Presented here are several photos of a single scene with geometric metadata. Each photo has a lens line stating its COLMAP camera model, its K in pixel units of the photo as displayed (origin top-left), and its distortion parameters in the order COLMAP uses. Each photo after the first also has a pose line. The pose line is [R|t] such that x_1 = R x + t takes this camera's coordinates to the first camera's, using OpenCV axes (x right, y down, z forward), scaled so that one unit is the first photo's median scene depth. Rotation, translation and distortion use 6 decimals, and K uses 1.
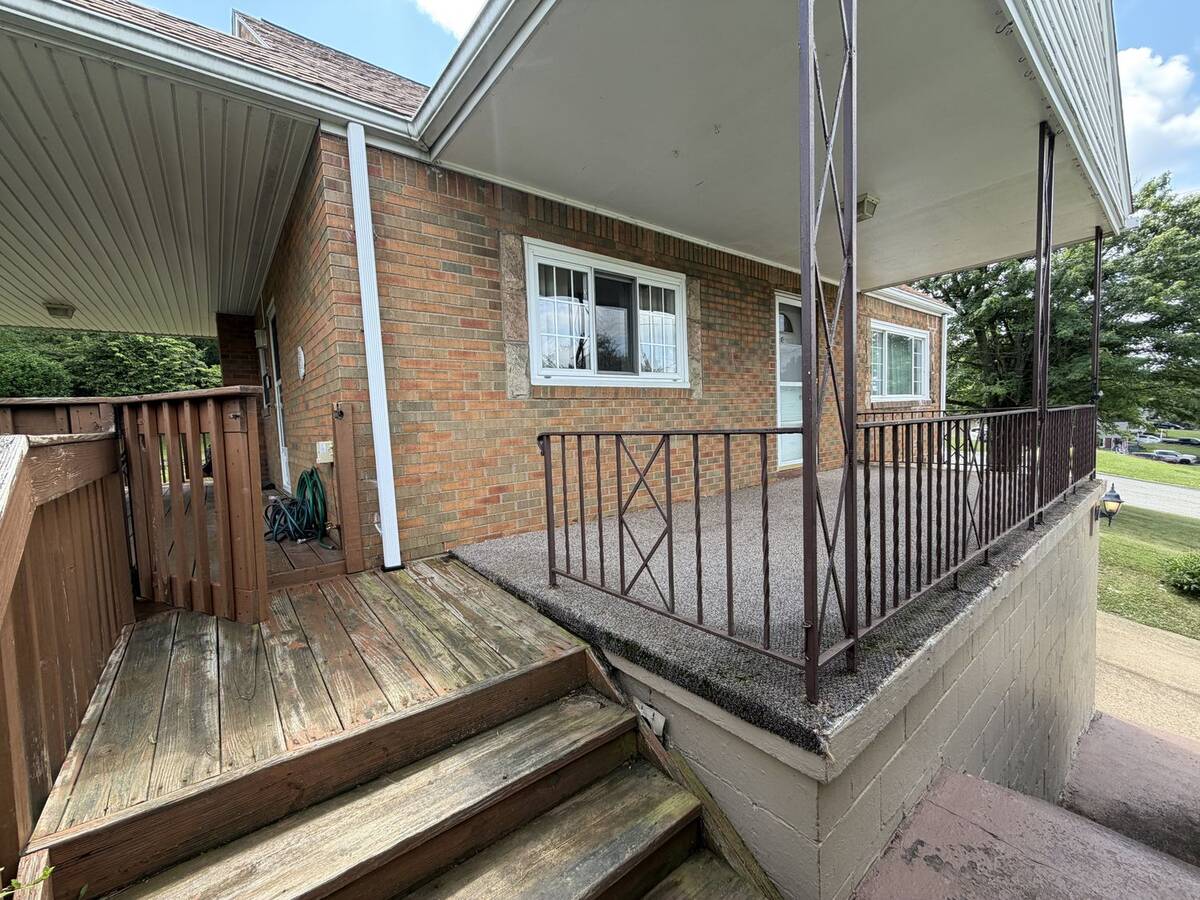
lens RADIAL K [[477.6, 0, 594.6], [0, 477.6, 451.3], [0, 0, 1]] dist [0.013327, -0.007325]
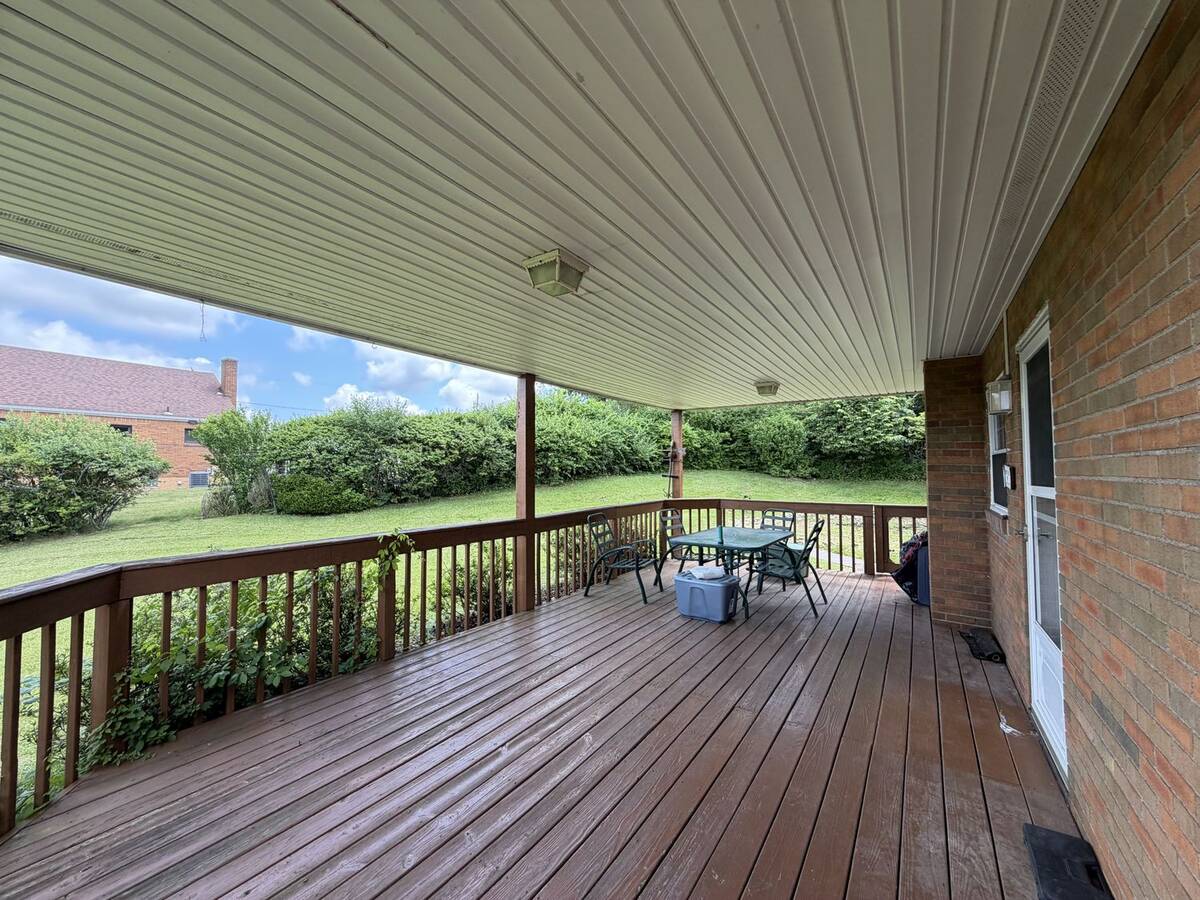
lens RADIAL K [[477.6, 0, 594.6], [0, 477.6, 451.3], [0, 0, 1]] dist [0.013327, -0.007325]
pose [[0.299100, -0.000849, -0.954221, -0.110687], [-0.069105, 0.997355, -0.022548, -0.045273], [0.951716, 0.072686, 0.298250, 0.144094]]
